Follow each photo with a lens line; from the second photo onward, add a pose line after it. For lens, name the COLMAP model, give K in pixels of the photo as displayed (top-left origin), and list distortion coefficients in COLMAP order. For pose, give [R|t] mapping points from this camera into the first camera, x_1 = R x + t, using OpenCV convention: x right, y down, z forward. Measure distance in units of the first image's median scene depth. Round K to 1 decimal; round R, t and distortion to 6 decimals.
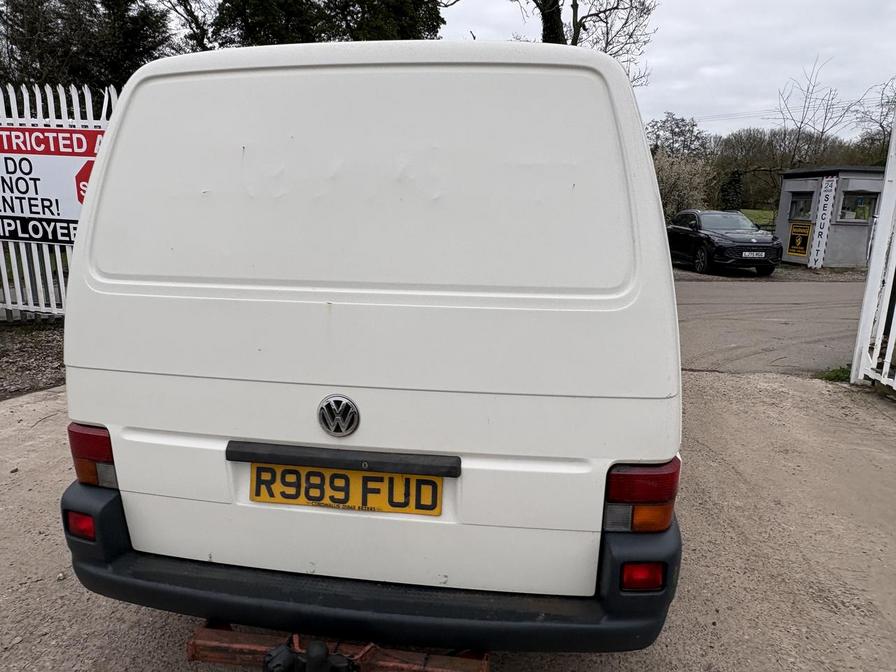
lens RADIAL K [[590.1, 0, 451.9], [0, 590.1, 337.4], [0, 0, 1]] dist [0.004182, 0.003255]
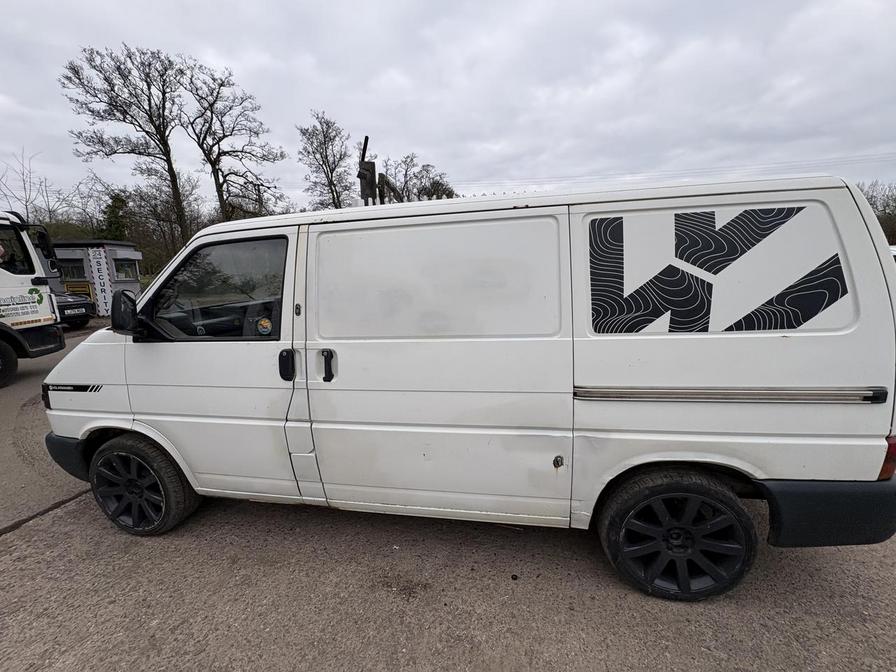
lens RADIAL K [[355.7, 0, 446.6], [0, 355.7, 334.9], [0, 0, 1]] dist [0.000829, -0.000761]
pose [[0.033996, -0.204265, 0.978325, -1.548043], [0.233208, 0.953490, 0.190976, -0.514333], [-0.971832, 0.221661, 0.080052, 2.050270]]
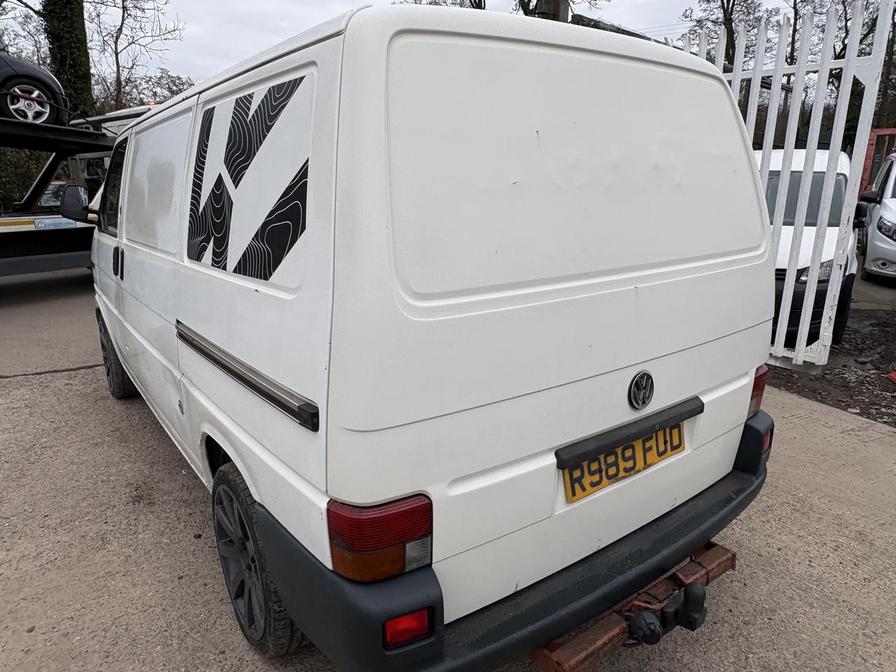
lens RADIAL K [[590.1, 0, 449.3], [0, 590.1, 339.2], [0, 0, 1]] dist [0.004182, 0.003255]
pose [[0.712484, -0.202822, 0.671736, -1.088907], [0.160854, 0.979031, 0.124994, -0.141842], [-0.683003, 0.018996, 0.730169, 0.427739]]
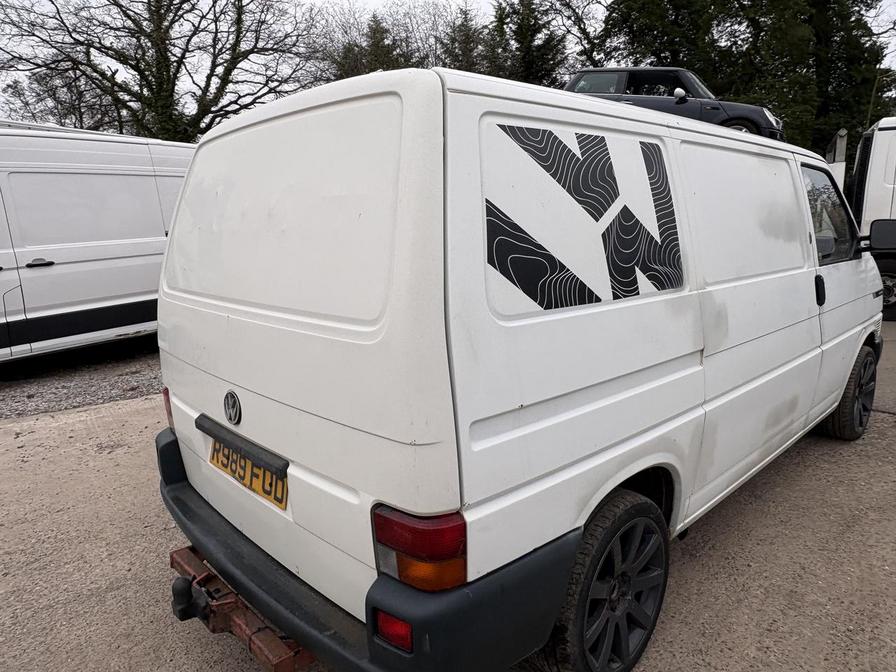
lens RADIAL K [[590.1, 0, 446.0], [0, 590.1, 335.4], [0, 0, 1]] dist [0.004182, 0.003255]
pose [[0.789624, 0.086179, -0.607509, 0.850037], [-0.088290, 0.995742, 0.026496, -0.084348], [0.607206, 0.032715, 0.793871, 0.273415]]
